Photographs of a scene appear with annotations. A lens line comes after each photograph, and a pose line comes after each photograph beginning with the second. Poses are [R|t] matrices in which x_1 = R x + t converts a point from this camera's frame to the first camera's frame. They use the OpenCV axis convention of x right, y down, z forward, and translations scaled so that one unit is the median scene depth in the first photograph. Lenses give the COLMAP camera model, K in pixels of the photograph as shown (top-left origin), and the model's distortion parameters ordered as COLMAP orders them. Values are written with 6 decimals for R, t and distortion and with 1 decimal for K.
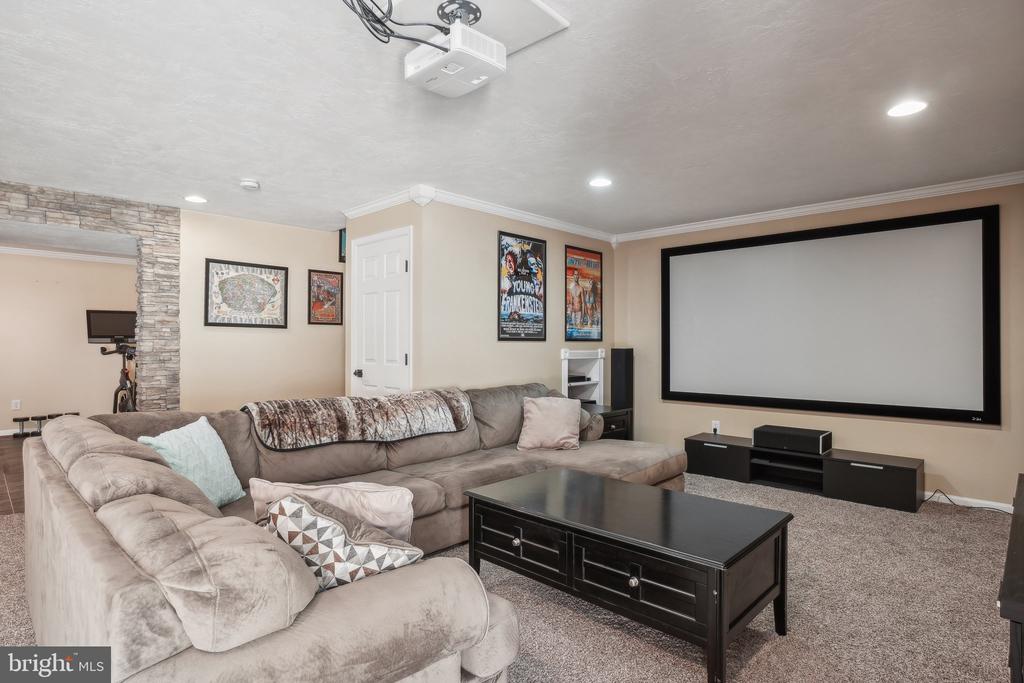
lens RADIAL K [[533.4, 0, 511.7], [0, 533.4, 353.0], [0, 0, 1]] dist [-0.000386, 0.000545]
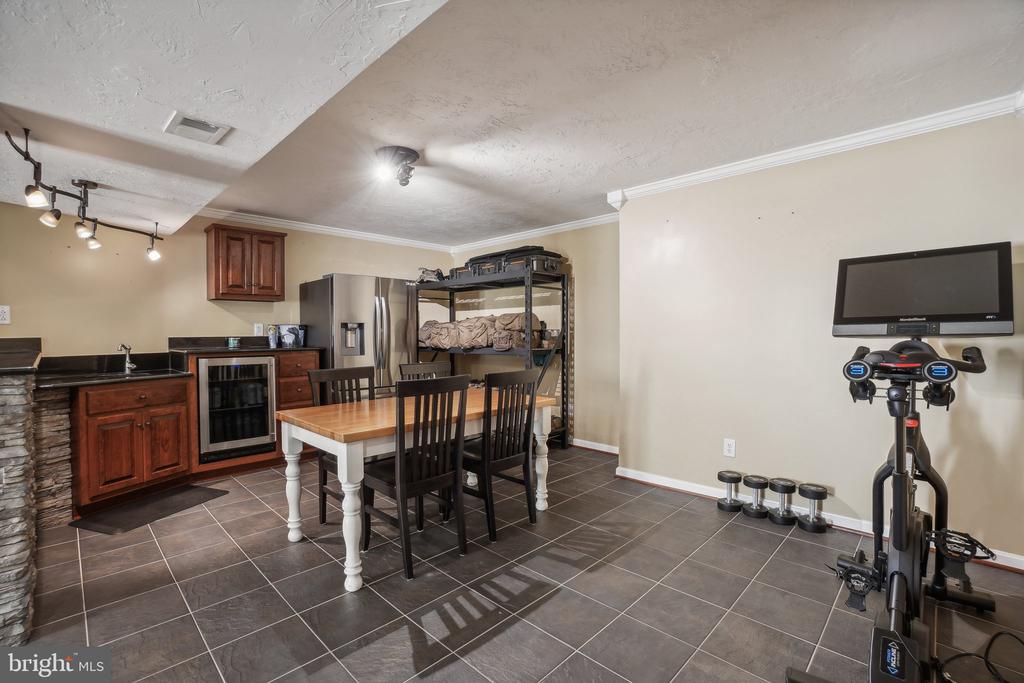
lens RADIAL K [[456.0, 0, 512.0], [0, 456.0, 341.5], [0, 0, 1]] dist [-0.024284, -0.000169]
pose [[-0.025666, 0.017329, -0.999520, -0.653560], [-0.008284, 0.999812, 0.017547, -0.027870], [0.999636, 0.008730, -0.025518, 1.124596]]
